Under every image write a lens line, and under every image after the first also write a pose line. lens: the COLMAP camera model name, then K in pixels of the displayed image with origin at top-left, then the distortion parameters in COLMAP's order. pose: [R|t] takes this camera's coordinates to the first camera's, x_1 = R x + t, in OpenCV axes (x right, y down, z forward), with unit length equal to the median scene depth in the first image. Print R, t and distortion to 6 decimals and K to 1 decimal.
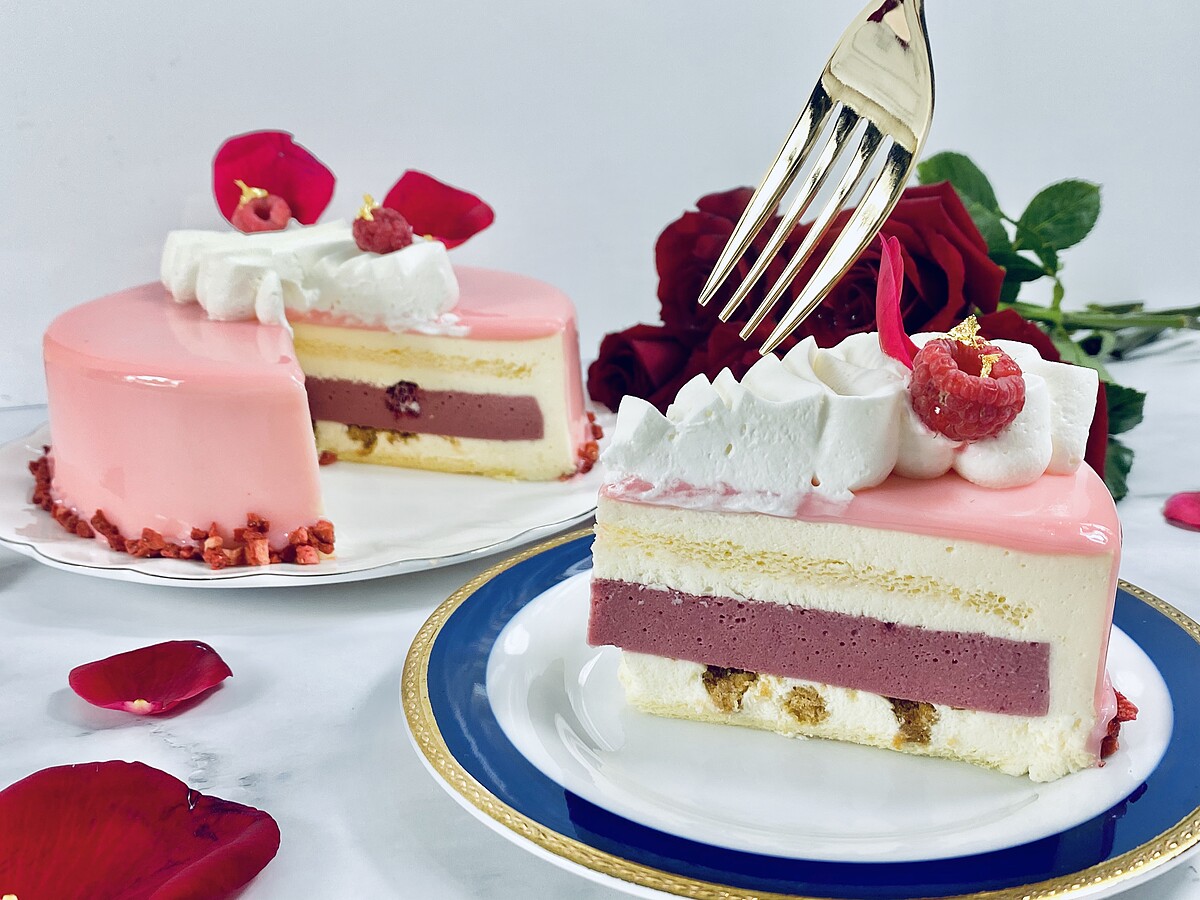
lens RADIAL K [[1267.1, 0, 602.1], [0, 1267.1, 440.8], [0, 0, 1]] dist [0.055147, 0.000000]
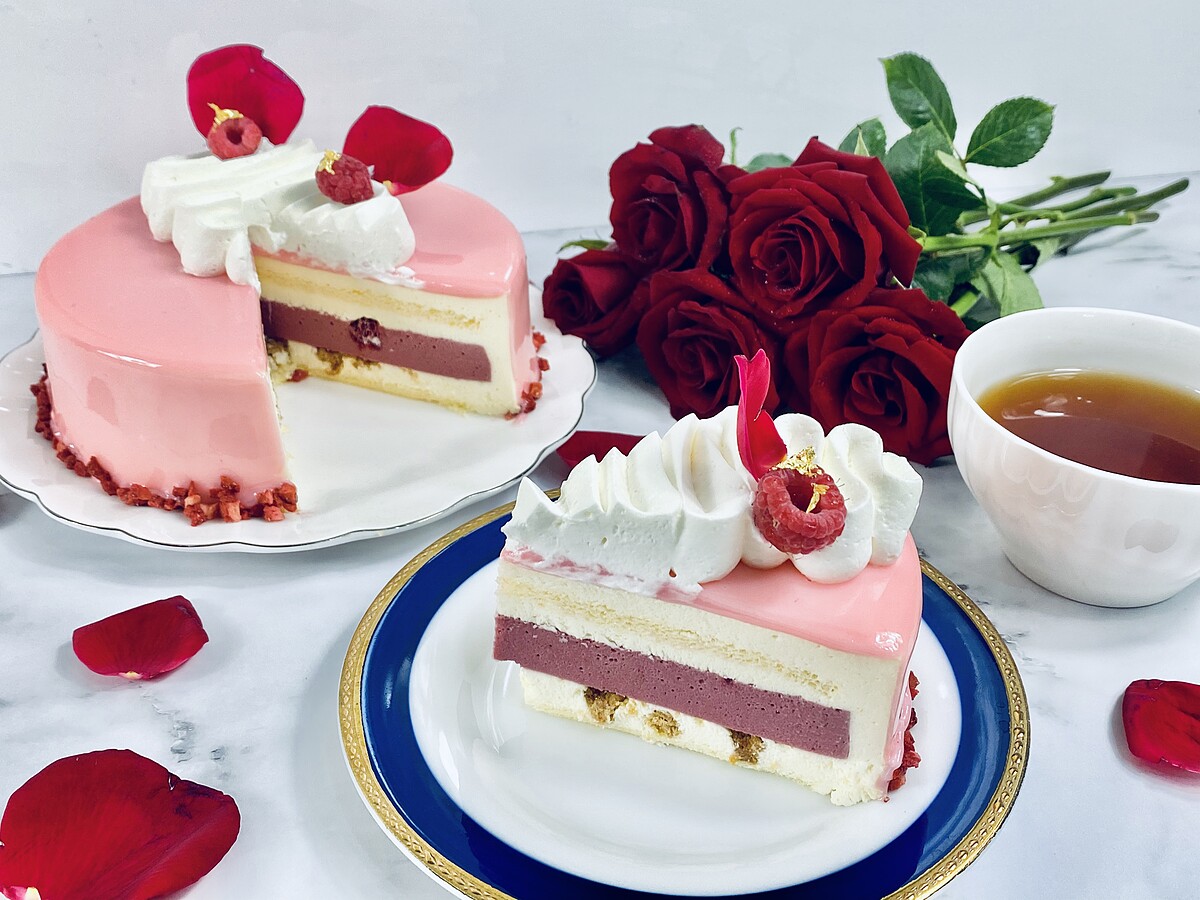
lens RADIAL K [[1263.3, 0, 576.9], [0, 1263.3, 450.7], [0, 0, 1]] dist [0.059755, 0.000000]
pose [[0.999002, 0.040433, -0.019001, 0.063582], [-0.035159, 0.973953, 0.224006, -0.233984], [0.027563, -0.223114, 0.974403, -0.103511]]
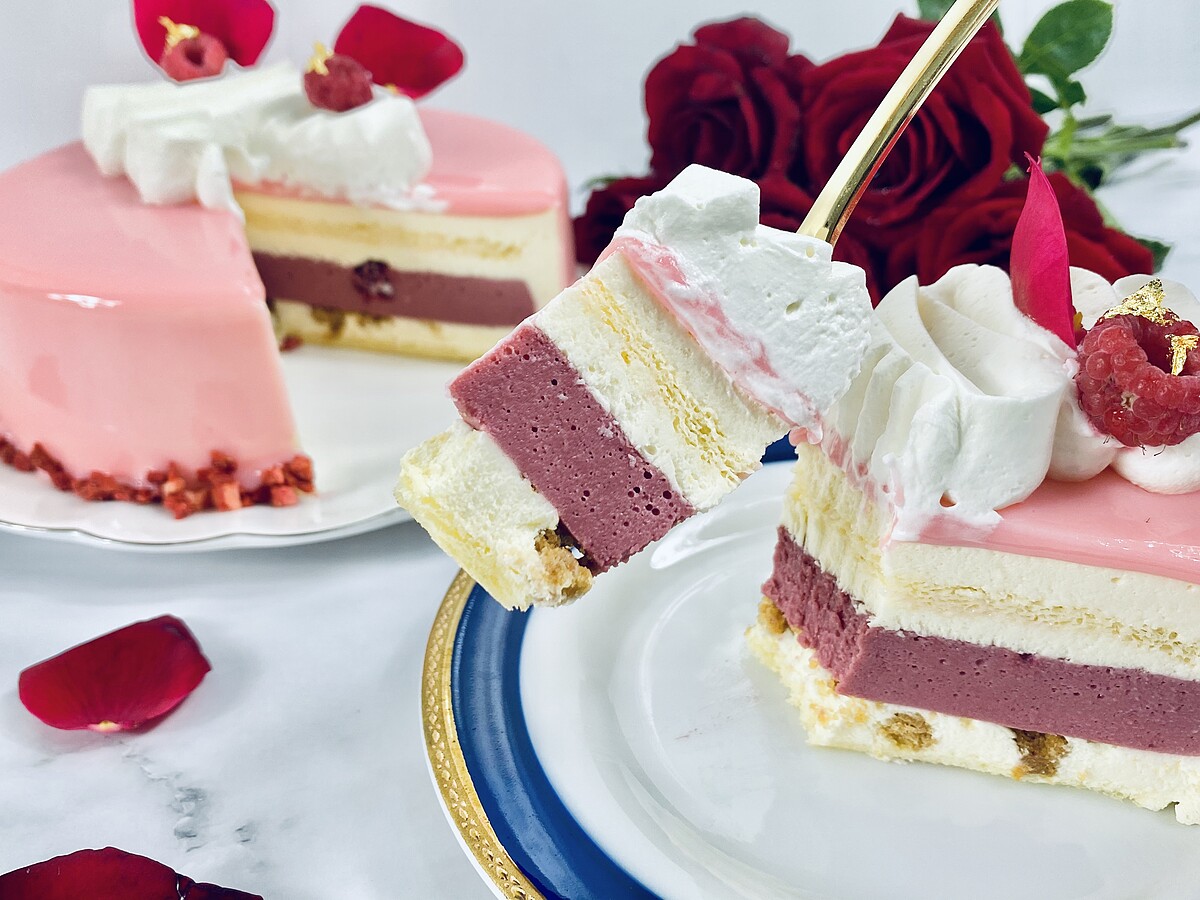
lens RADIAL K [[1180.2, 0, 607.9], [0, 1180.2, 447.3], [0, 0, 1]] dist [-0.006742, 0.000000]
pose [[0.997827, -0.032593, 0.057264, -0.056025], [0.020642, 0.979968, 0.198083, -0.098233], [-0.062574, -0.196471, 0.978511, 0.203970]]
